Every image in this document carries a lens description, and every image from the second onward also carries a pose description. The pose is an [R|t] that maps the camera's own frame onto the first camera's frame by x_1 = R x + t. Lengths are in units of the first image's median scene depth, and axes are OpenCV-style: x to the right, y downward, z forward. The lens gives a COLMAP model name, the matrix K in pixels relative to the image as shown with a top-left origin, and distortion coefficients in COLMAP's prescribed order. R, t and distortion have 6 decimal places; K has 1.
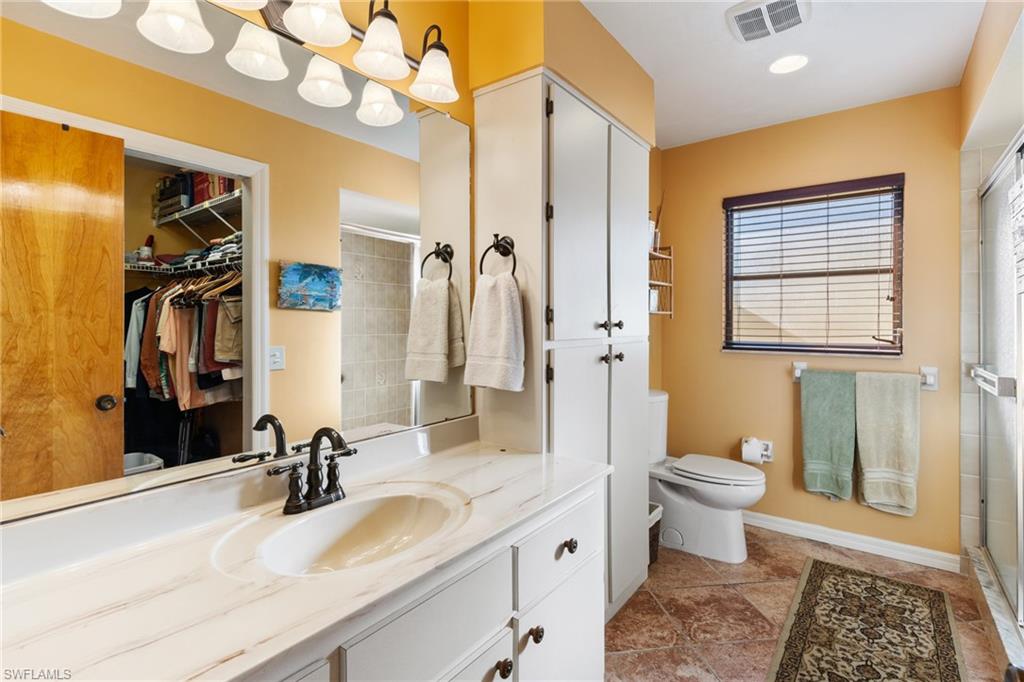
lens RADIAL K [[488.6, 0, 511.7], [0, 488.6, 312.2], [0, 0, 1]] dist [0.005125, -0.000300]
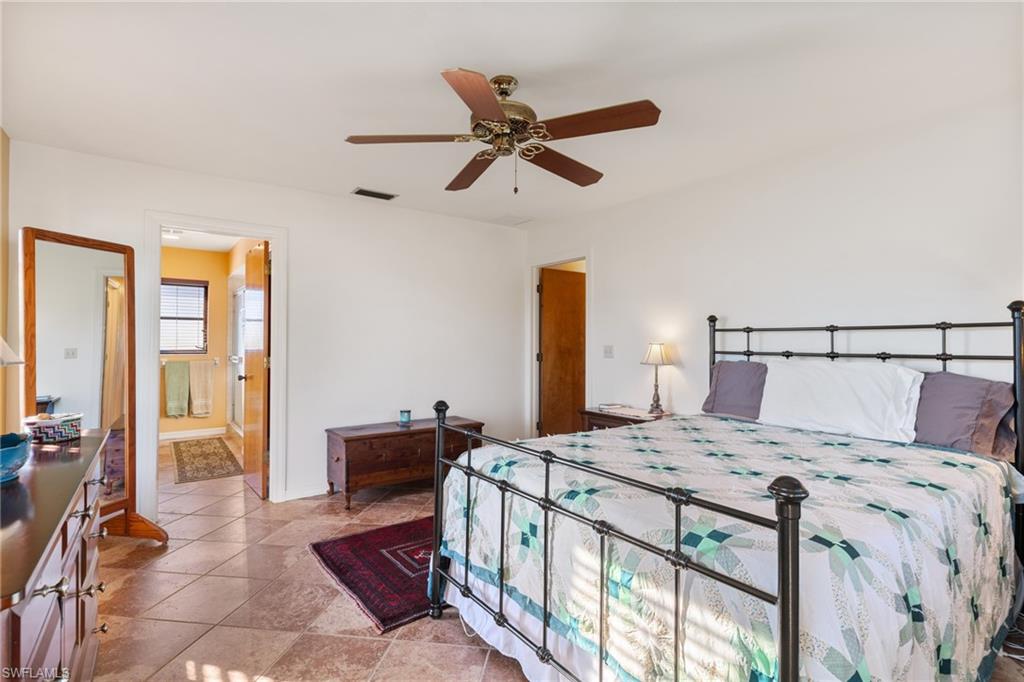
lens RADIAL K [[488.6, 0, 513.4], [0, 488.6, 343.0], [0, 0, 1]] dist [0.005125, -0.000300]
pose [[0.283837, 0.003857, 0.958865, -1.135577], [-0.006450, 0.999977, -0.002113, 0.028949], [-0.958851, -0.005585, 0.283855, -1.186596]]
